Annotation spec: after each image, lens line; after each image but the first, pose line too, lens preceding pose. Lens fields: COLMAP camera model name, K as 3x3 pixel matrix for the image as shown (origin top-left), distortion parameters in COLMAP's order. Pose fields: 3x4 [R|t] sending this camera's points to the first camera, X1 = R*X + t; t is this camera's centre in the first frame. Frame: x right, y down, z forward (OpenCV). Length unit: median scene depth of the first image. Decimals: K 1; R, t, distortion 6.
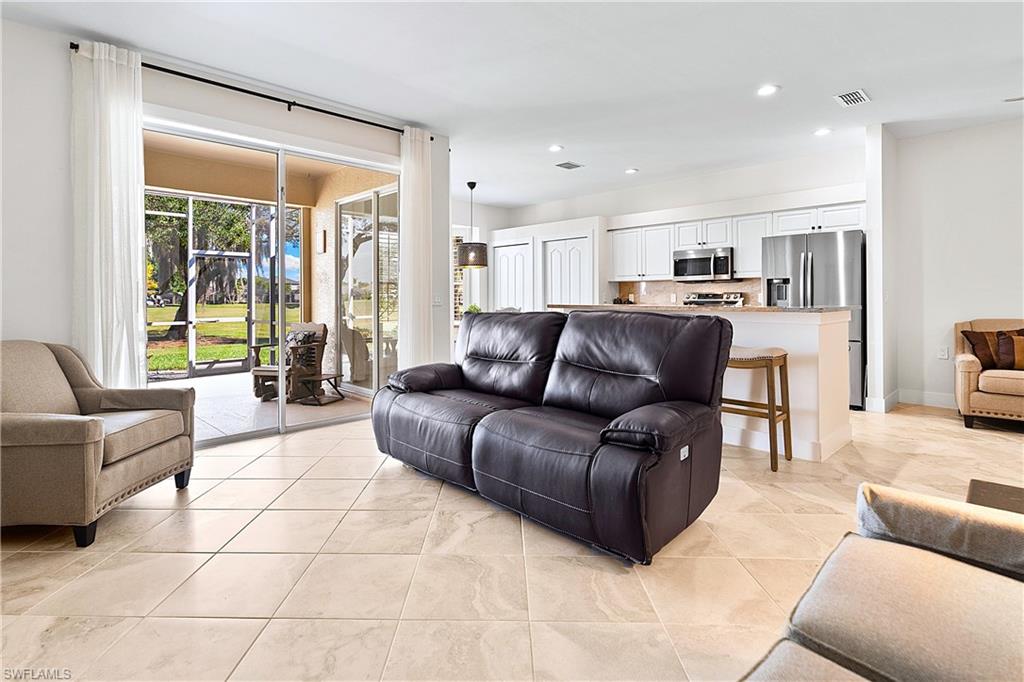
lens RADIAL K [[524.7, 0, 509.3], [0, 524.7, 299.3], [0, 0, 1]] dist [0.000322, 0.000721]
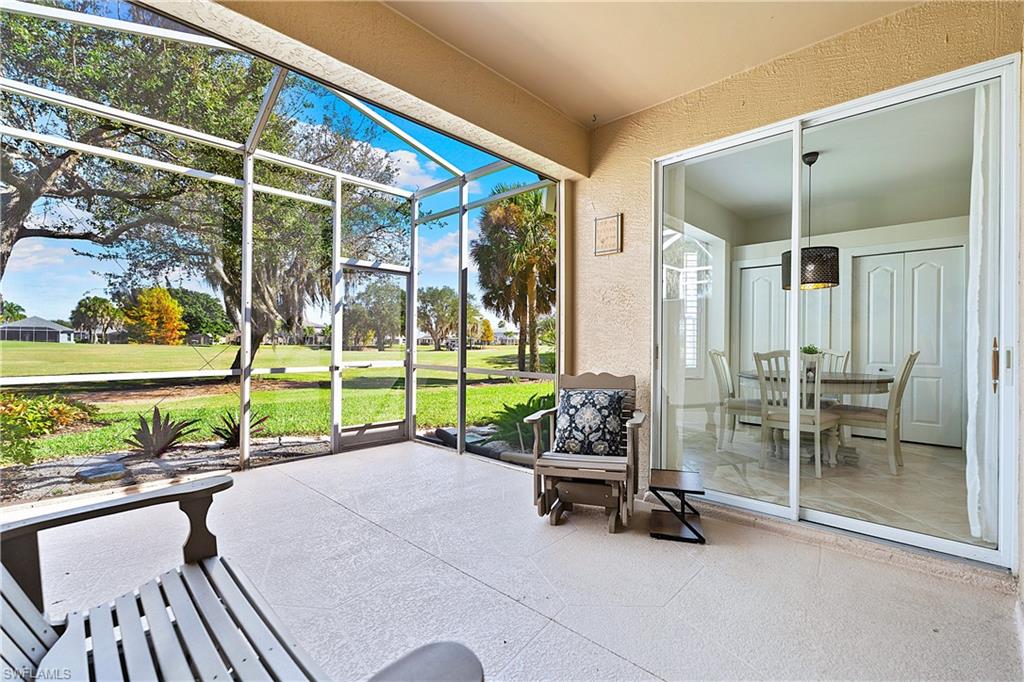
lens RADIAL K [[463.2, 0, 511.3], [0, 463.2, 341.2], [0, 0, 1]] dist [0.000959, 0.000389]
pose [[0.999385, 0.015063, 0.031677, -0.486509], [-0.014789, 0.999851, -0.008884, 0.015473], [-0.031806, 0.008410, 0.999459, 0.494164]]
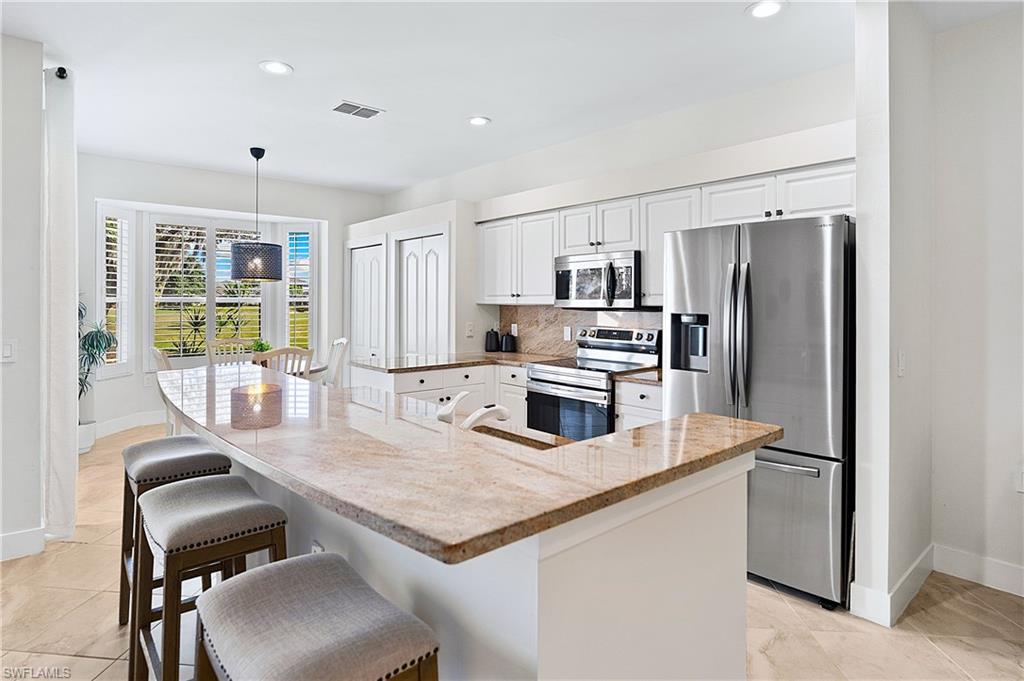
lens RADIAL K [[564.7, 0, 520.5], [0, 564.7, 302.6], [0, 0, 1]] dist [-0.004863, -0.001122]
pose [[0.998835, 0.002316, -0.048203, 0.305388], [-0.002257, 0.999997, 0.001283, -0.041055], [0.048206, -0.001173, 0.998837, 0.366367]]
